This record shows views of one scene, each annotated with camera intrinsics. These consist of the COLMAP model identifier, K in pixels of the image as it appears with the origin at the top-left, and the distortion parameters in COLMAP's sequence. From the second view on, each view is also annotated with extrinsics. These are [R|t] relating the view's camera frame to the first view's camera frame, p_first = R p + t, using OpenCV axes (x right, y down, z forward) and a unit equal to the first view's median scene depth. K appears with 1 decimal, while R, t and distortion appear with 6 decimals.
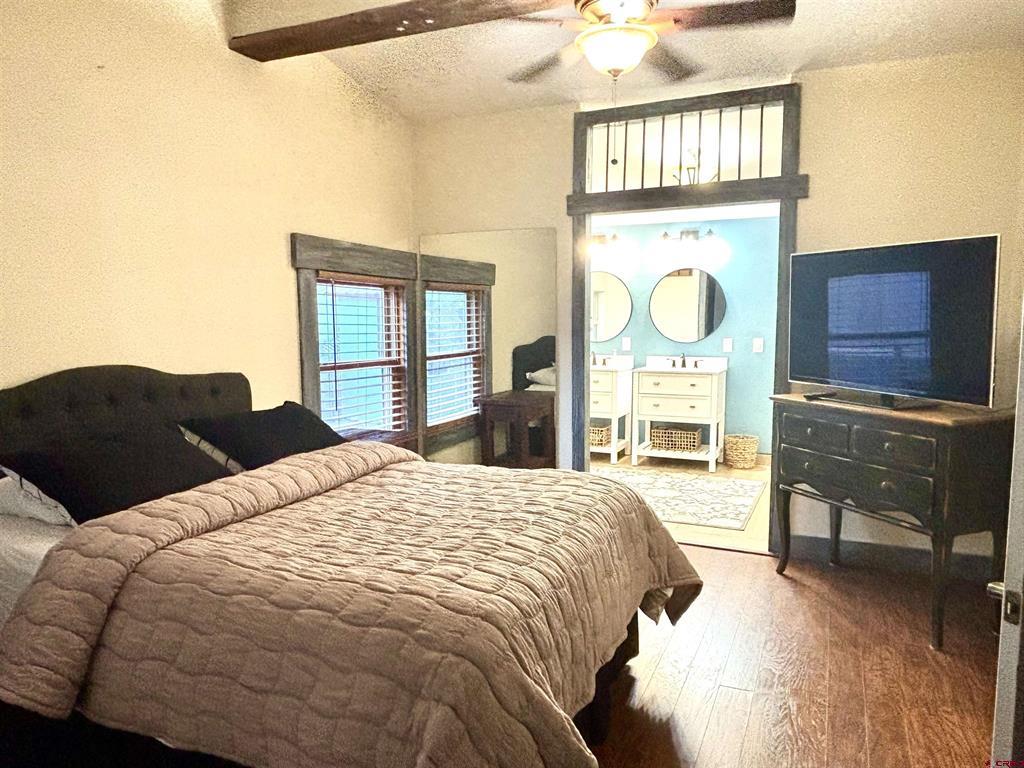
lens RADIAL K [[712.3, 0, 508.8], [0, 712.3, 388.5], [0, 0, 1]] dist [0.064018, -0.089048]
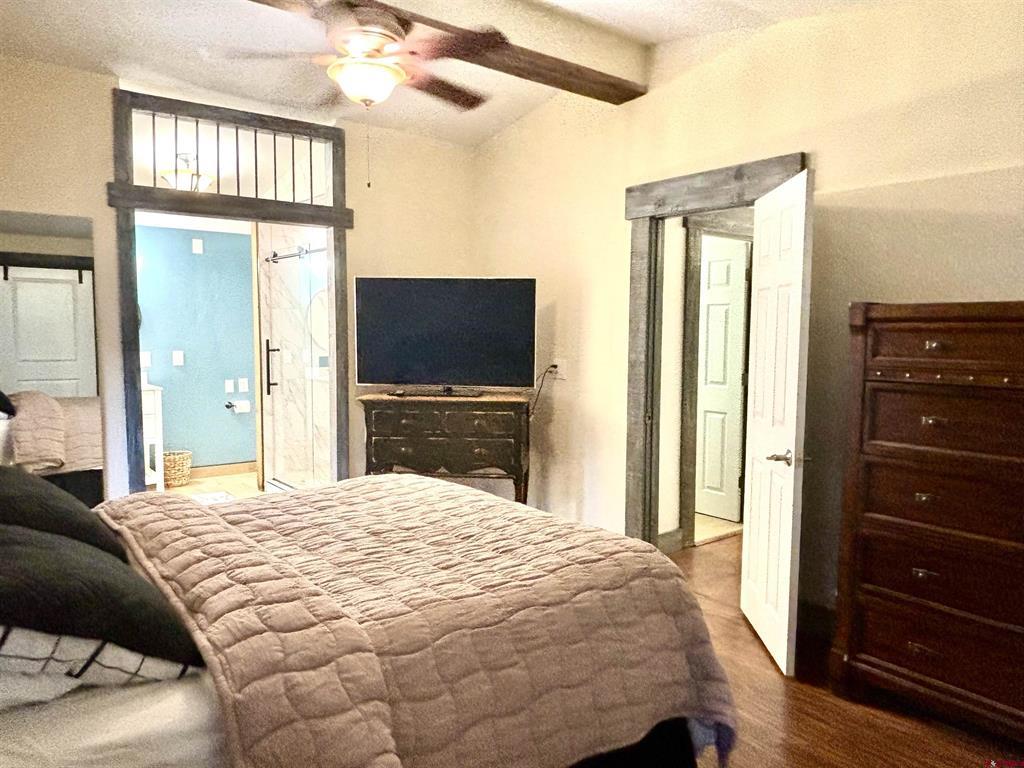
lens RADIAL K [[712.3, 0, 508.8], [0, 712.3, 388.5], [0, 0, 1]] dist [0.064018, -0.089048]
pose [[0.466441, -0.069656, 0.881806, -0.463646], [0.087050, 0.995670, 0.032604, -0.017408], [-0.880259, 0.061554, 0.470485, 0.208846]]
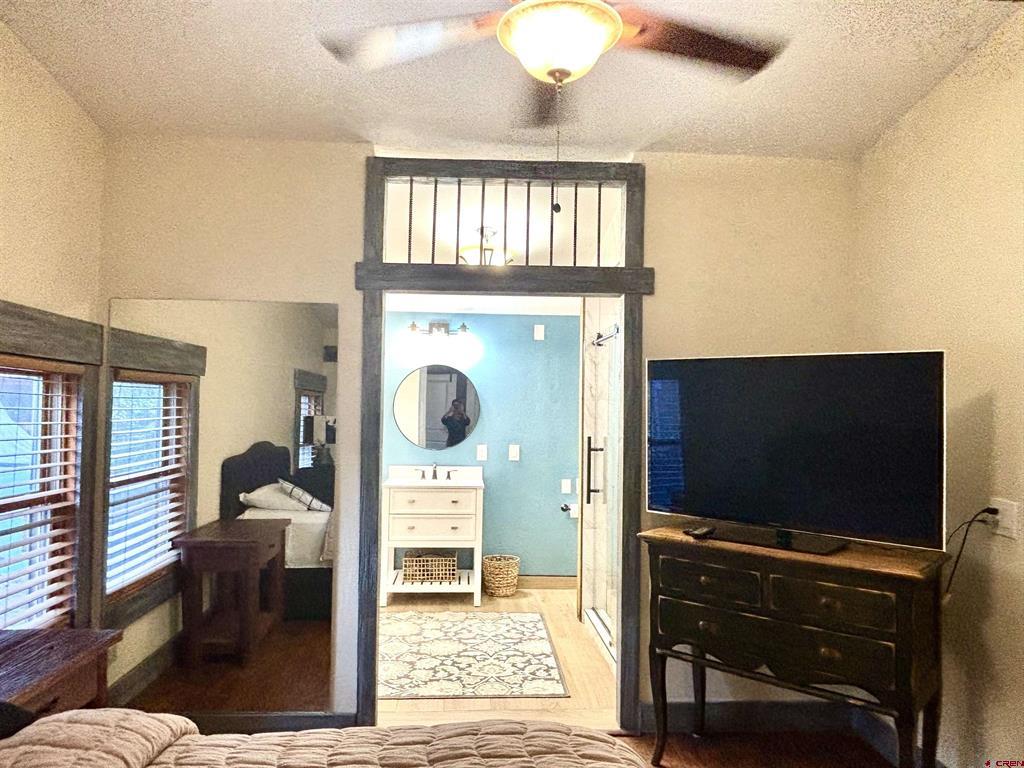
lens RADIAL K [[712.3, 0, 508.8], [0, 712.3, 388.5], [0, 0, 1]] dist [0.064018, -0.089048]
pose [[0.884021, 0.029715, 0.466501, -0.119483], [0.029412, 0.992464, -0.118955, -0.050535], [-0.466521, 0.118880, 0.876485, 0.304018]]
